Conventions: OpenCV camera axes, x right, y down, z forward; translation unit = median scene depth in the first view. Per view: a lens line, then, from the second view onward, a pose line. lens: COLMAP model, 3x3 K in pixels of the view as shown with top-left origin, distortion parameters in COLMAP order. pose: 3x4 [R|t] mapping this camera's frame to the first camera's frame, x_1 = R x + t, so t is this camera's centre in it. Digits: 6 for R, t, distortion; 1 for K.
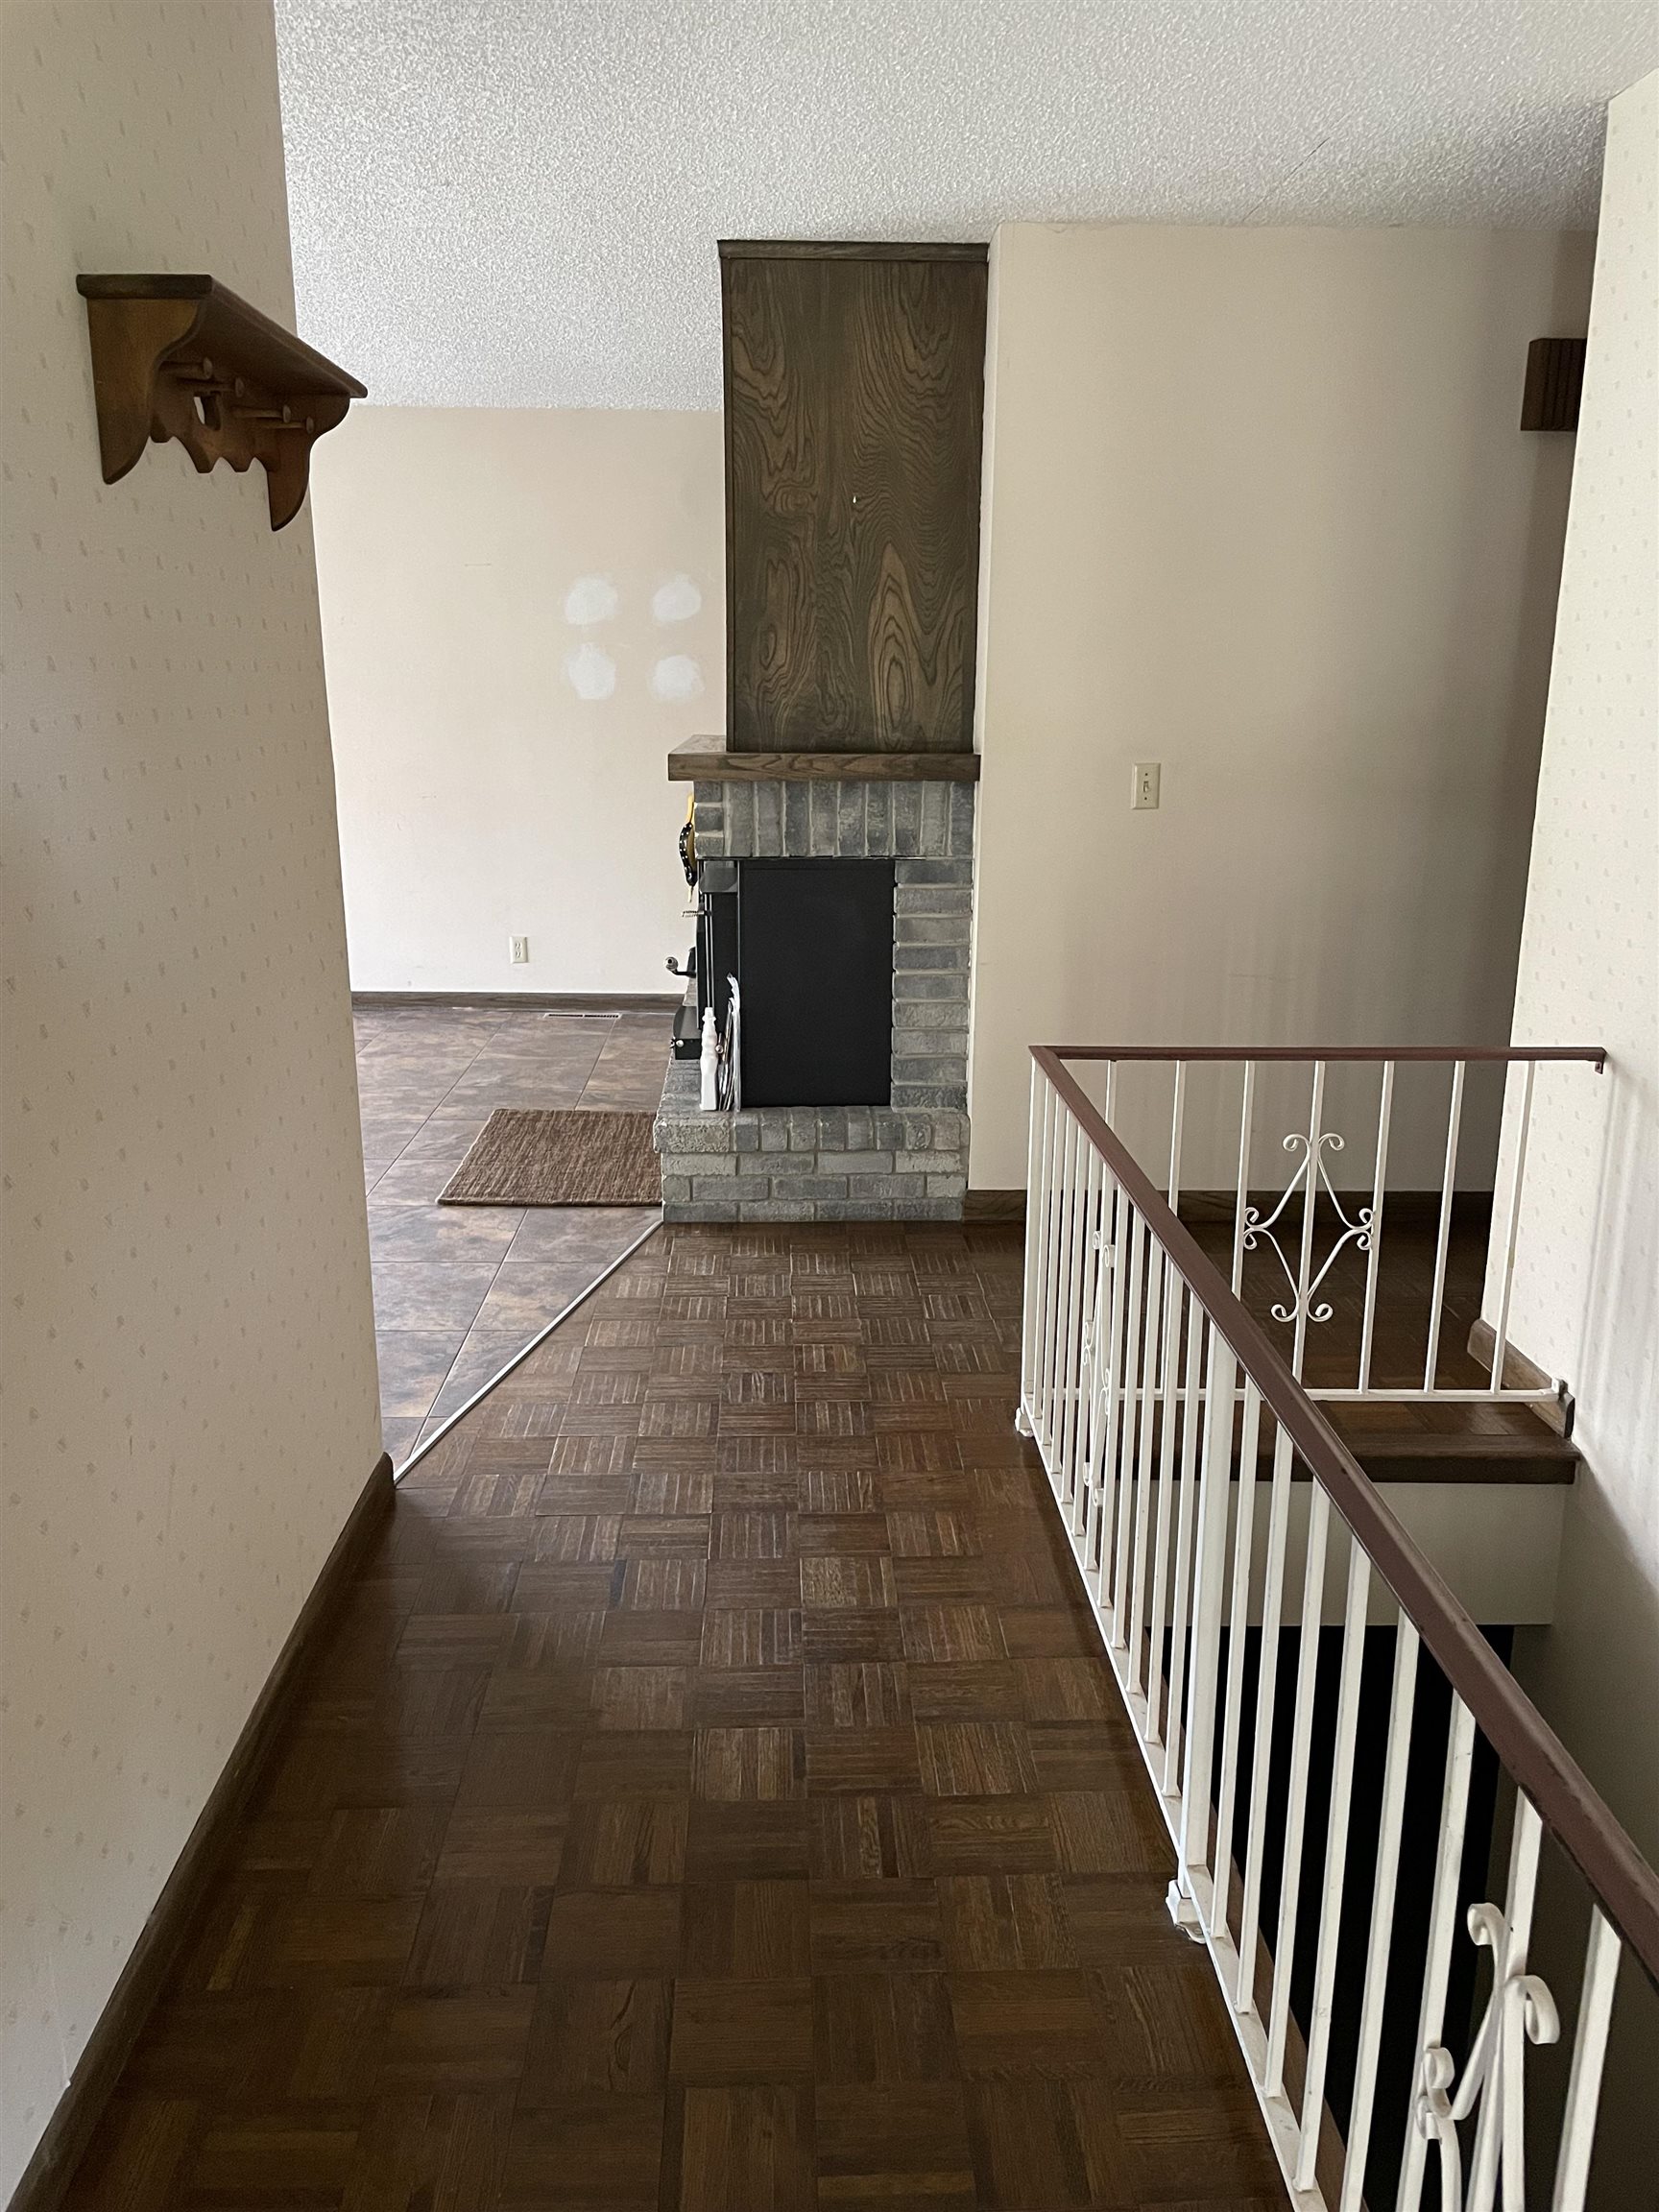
lens RADIAL K [[1681.0, 0, 829.5], [0, 1681.0, 1106.0], [0, 0, 1]] dist [0.094217, -0.129807]
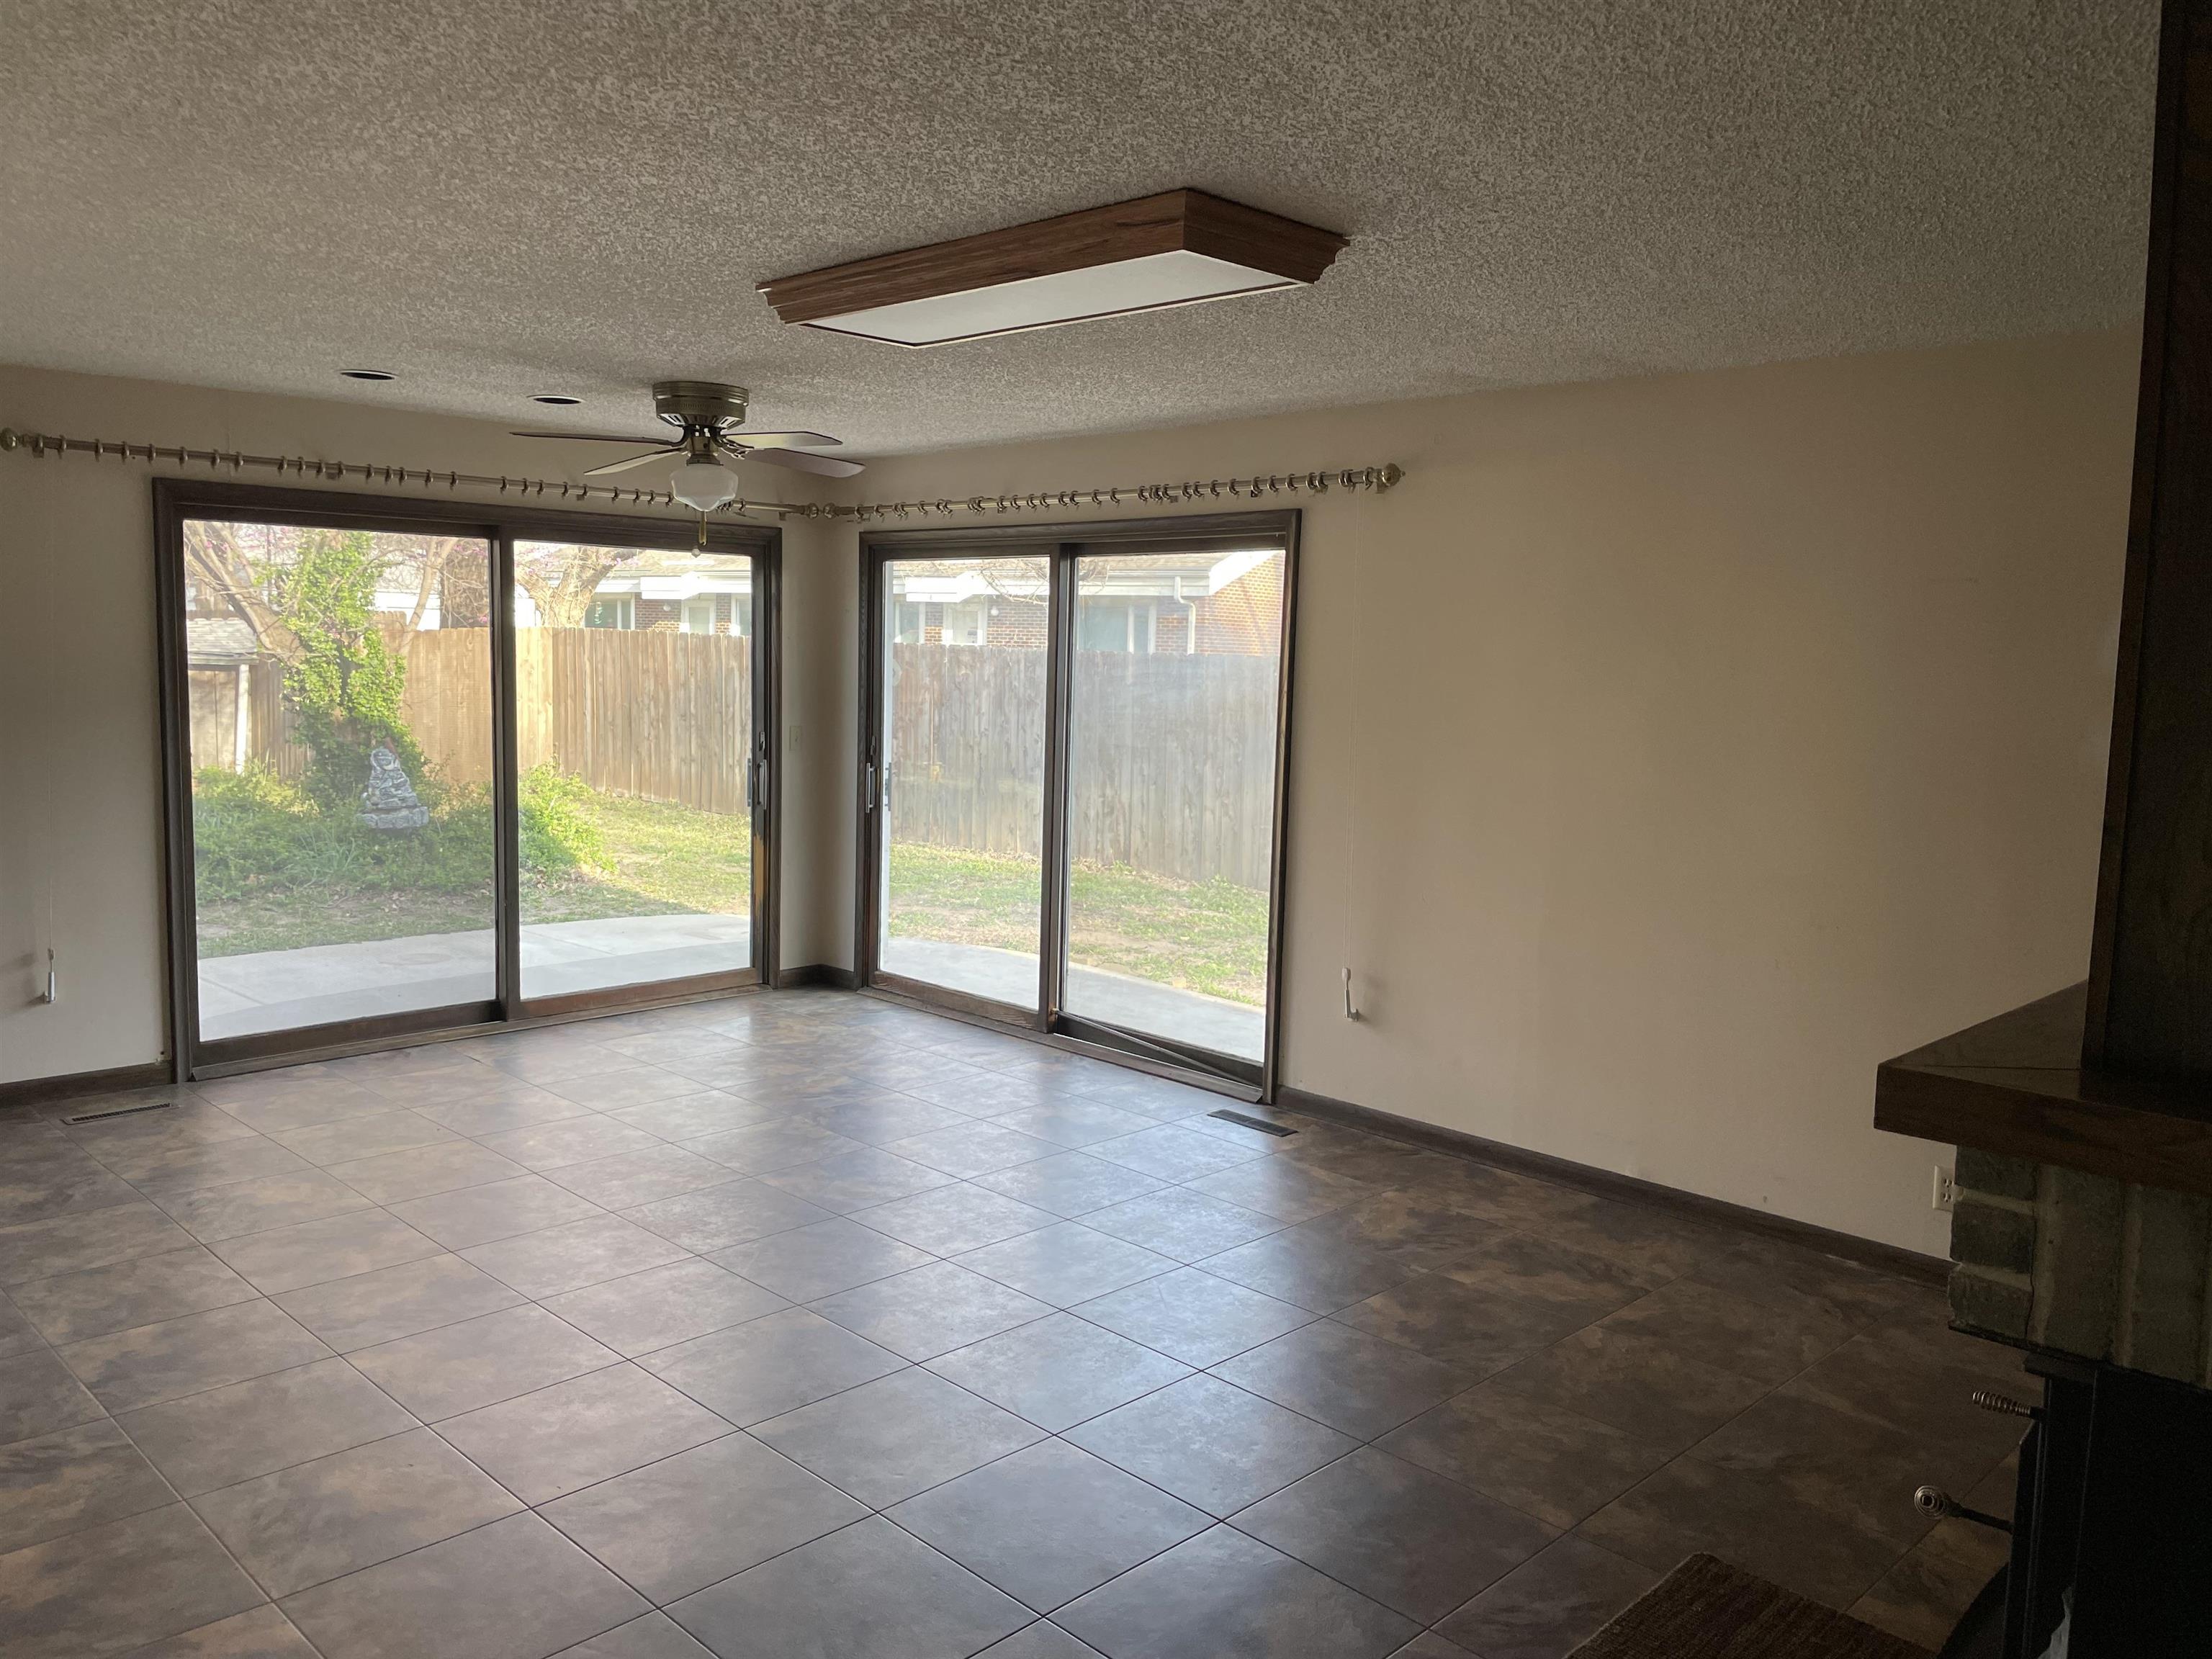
lens RADIAL K [[1681.0, 0, 1106.0], [0, 1681.0, 829.5], [0, 0, 1]] dist [0.094217, -0.129807]
pose [[0.686575, 0.089205, -0.721566, 0.062490], [-0.203011, 0.976493, -0.072445, -0.191031], [0.698142, 0.196225, 0.688545, 0.571210]]
